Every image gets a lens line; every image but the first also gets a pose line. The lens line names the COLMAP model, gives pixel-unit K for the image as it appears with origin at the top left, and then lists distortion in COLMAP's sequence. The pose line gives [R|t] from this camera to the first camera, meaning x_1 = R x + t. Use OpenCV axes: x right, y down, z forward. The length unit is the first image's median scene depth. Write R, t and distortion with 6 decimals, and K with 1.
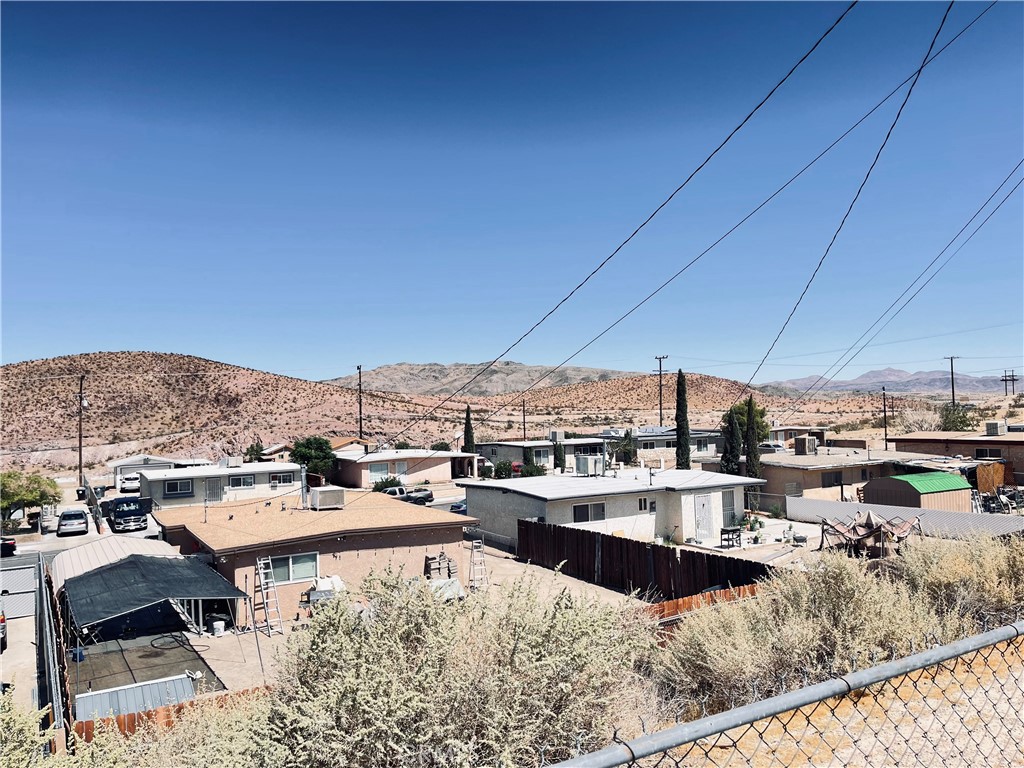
lens RADIAL K [[775.8, 0, 517.5], [0, 775.8, 390.1], [0, 0, 1]] dist [0.065931, -0.083804]
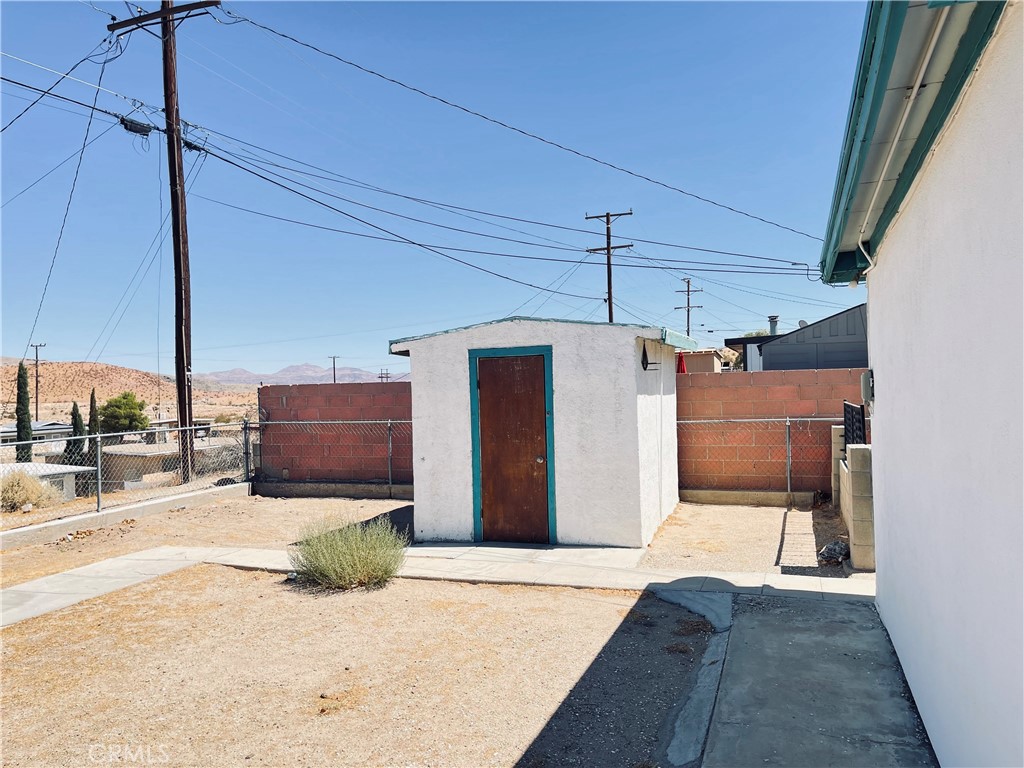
lens RADIAL K [[775.8, 0, 508.1], [0, 775.8, 383.2], [0, 0, 1]] dist [0.065931, -0.083804]
pose [[0.766369, 0.012327, 0.642282, 0.020883], [-0.012715, 0.999911, -0.004020, -0.001899], [-0.642274, -0.005086, 0.766458, -0.078792]]
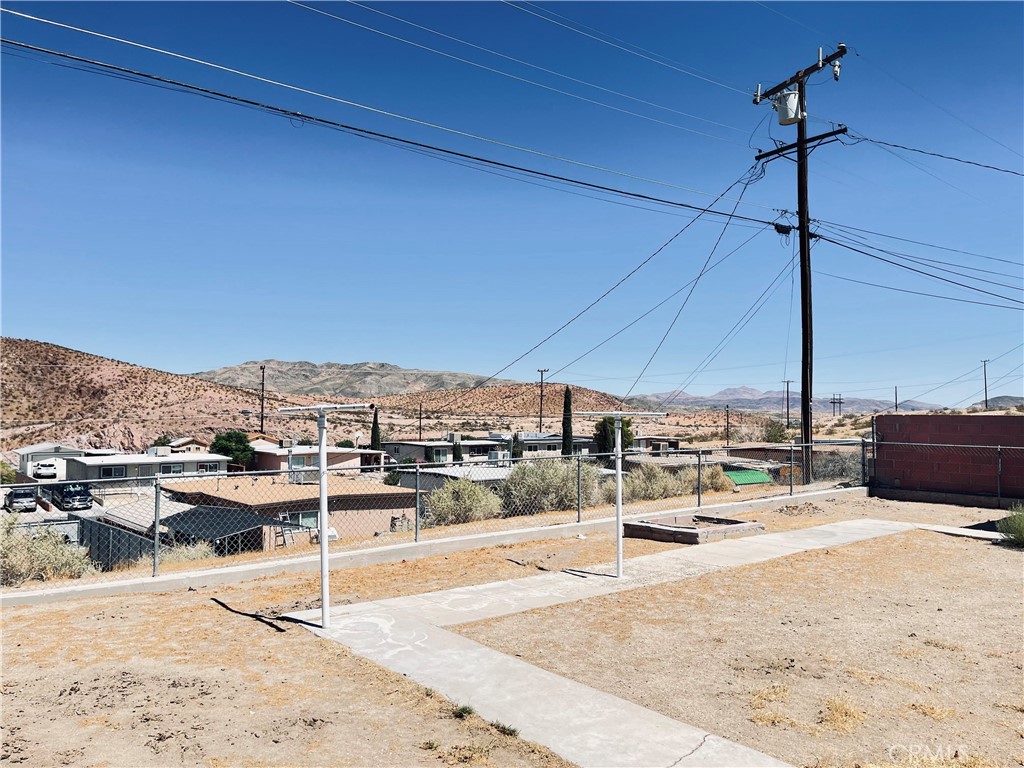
lens RADIAL K [[775.8, 0, 516.7], [0, 775.8, 389.5], [0, 0, 1]] dist [0.065931, -0.083804]
pose [[0.986336, 0.041330, 0.159475, -0.035722], [-0.040132, 0.999137, -0.010728, -0.002015], [-0.159781, 0.004181, 0.987144, -0.112207]]
